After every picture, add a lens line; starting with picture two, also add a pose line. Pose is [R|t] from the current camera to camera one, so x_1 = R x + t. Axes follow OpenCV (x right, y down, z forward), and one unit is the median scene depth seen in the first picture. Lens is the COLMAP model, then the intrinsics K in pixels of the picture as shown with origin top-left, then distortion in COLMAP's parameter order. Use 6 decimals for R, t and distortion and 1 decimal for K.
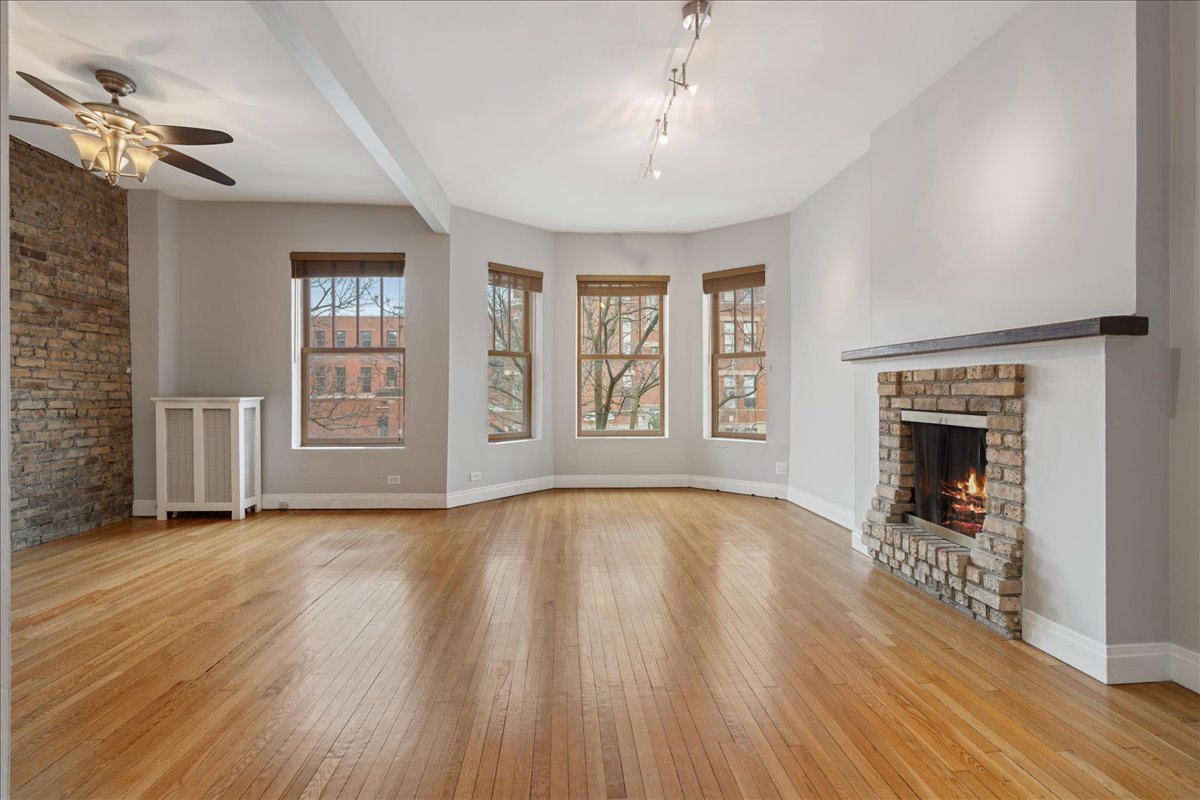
lens RADIAL K [[569.9, 0, 589.0], [0, 569.9, 392.5], [0, 0, 1]] dist [-0.006207, 0.007395]
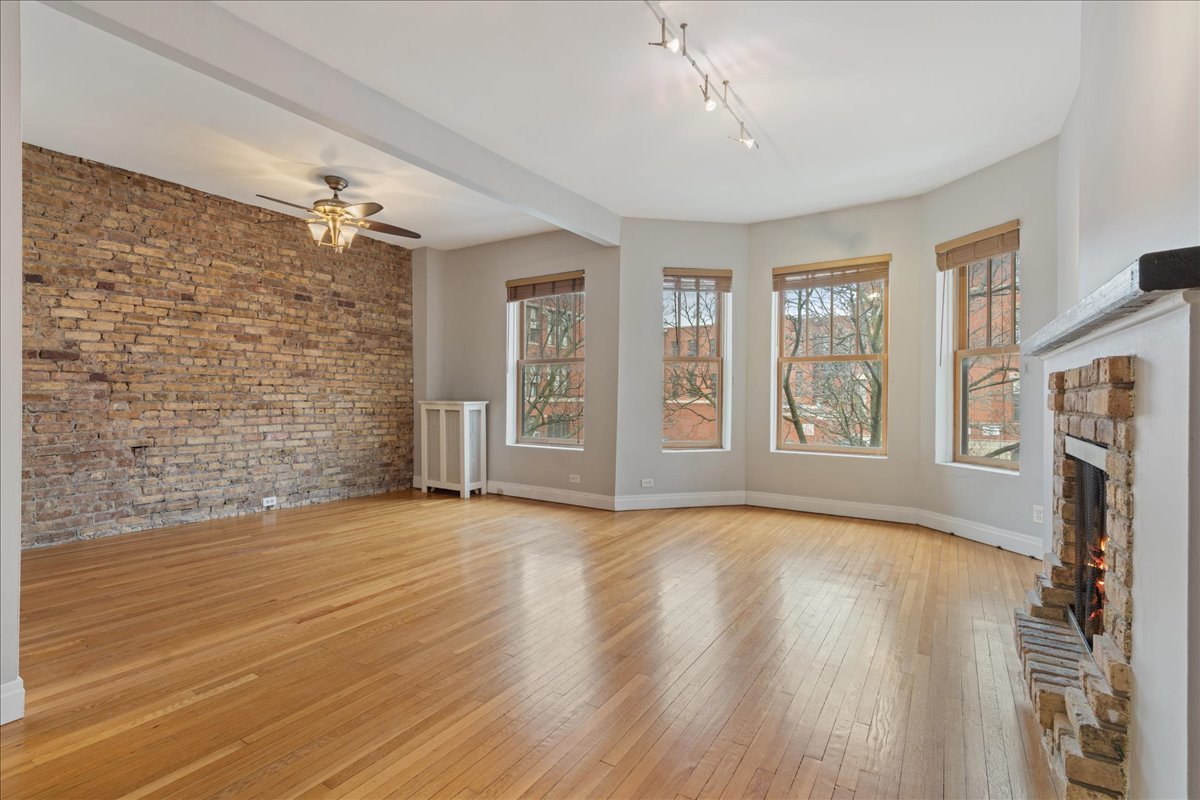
lens RADIAL K [[569.9, 0, 578.4], [0, 569.9, 397.5], [0, 0, 1]] dist [-0.006207, 0.007395]
pose [[0.800180, 0.007285, -0.599716, 0.385977], [-0.007983, 0.999967, 0.001496, -0.004802], [0.599707, 0.003591, 0.800212, 0.158962]]
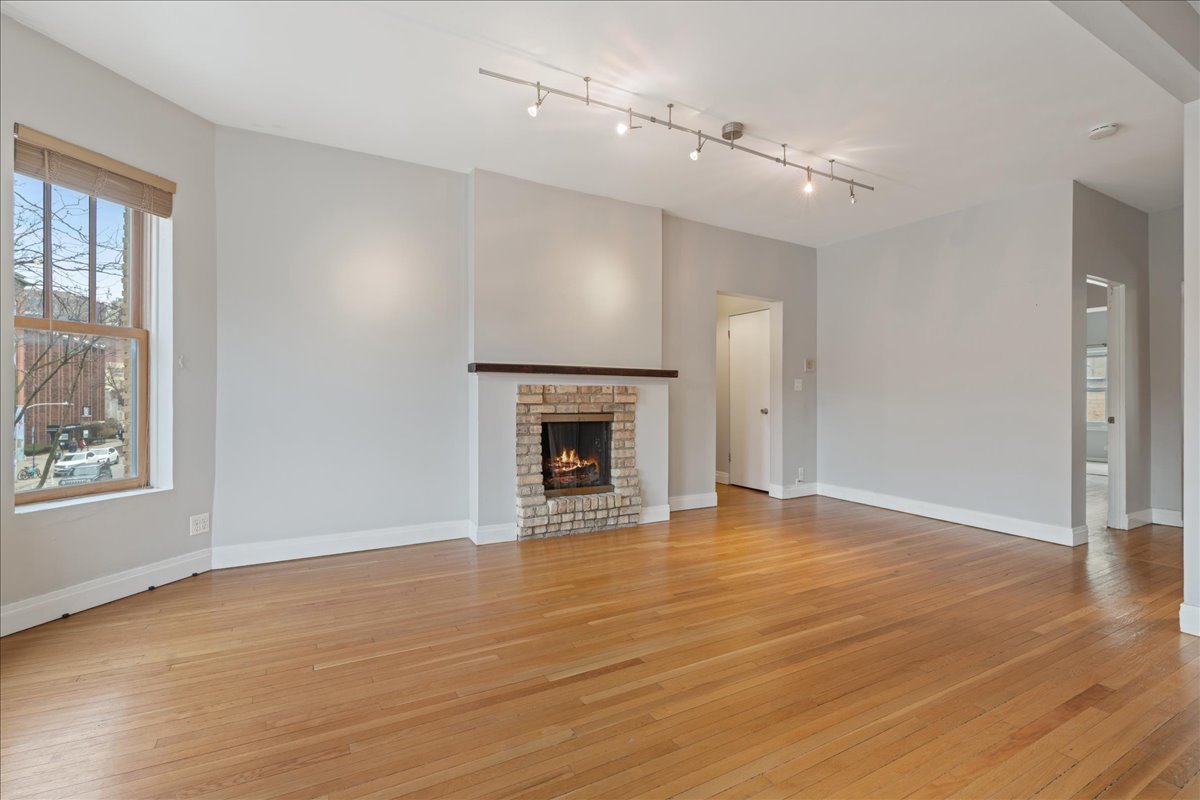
lens RADIAL K [[542.2, 0, 597.3], [0, 542.2, 400.1], [0, 0, 1]] dist [-0.014104, 0.002693]
pose [[-0.440063, -0.012467, 0.897880, -0.526227], [-0.004280, 0.999921, 0.011787, -0.014707], [-0.897956, 0.001344, -0.440082, 1.164610]]
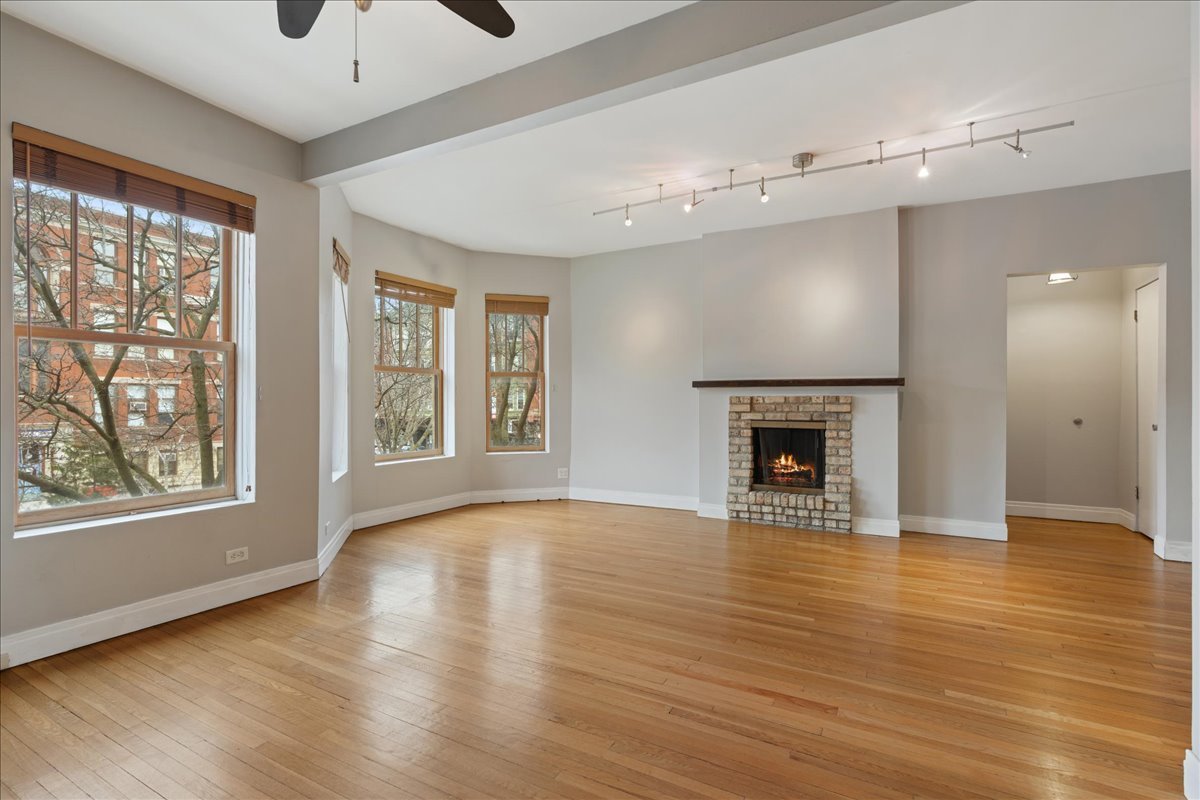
lens RADIAL K [[569.9, 0, 608.0], [0, 569.9, 403.4], [0, 0, 1]] dist [-0.006207, 0.007395]
pose [[0.525270, -0.005435, 0.850918, -0.837608], [0.002162, 0.999985, 0.005052, -0.021564], [-0.850933, -0.000814, 0.525274, 0.402013]]
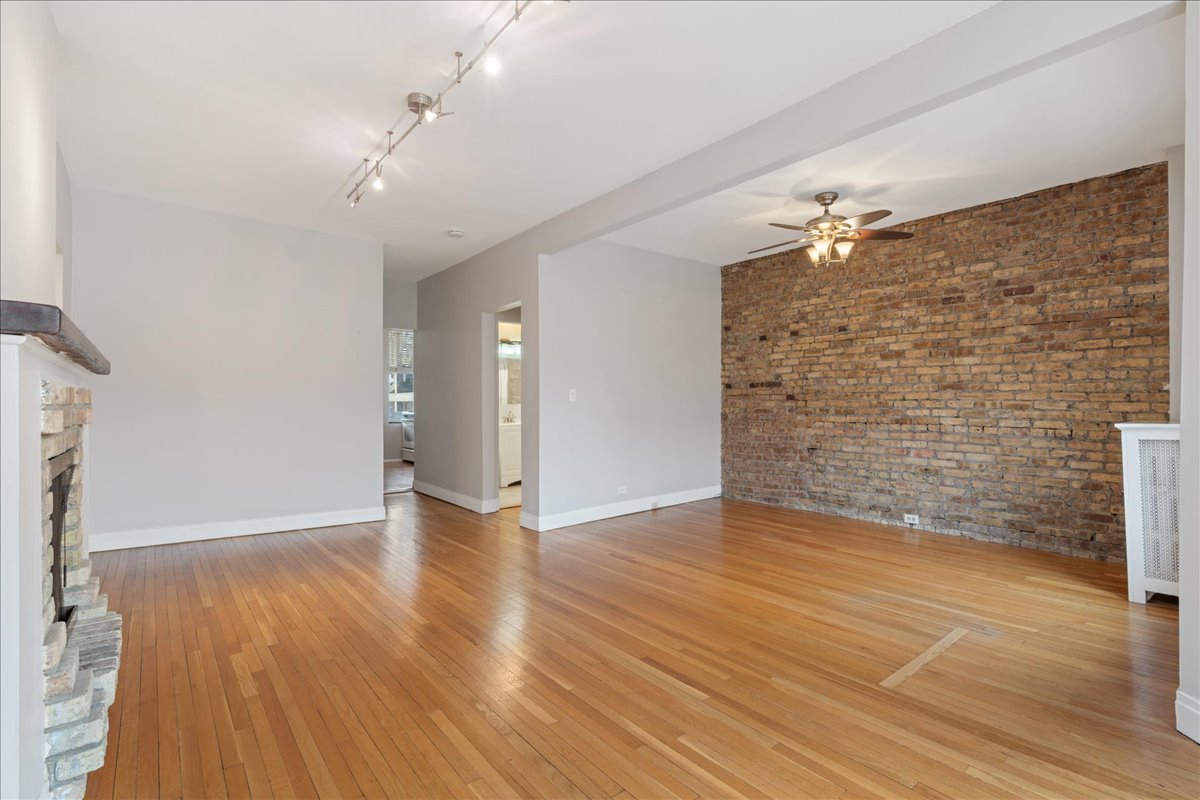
lens RADIAL K [[569.9, 0, 604.0], [0, 569.9, 401.7], [0, 0, 1]] dist [-0.006207, 0.007395]
pose [[-0.816527, -0.002592, -0.577301, 0.338897], [-0.001402, 0.999996, -0.002508, -0.016618], [0.577306, -0.001239, -0.816527, 1.358481]]
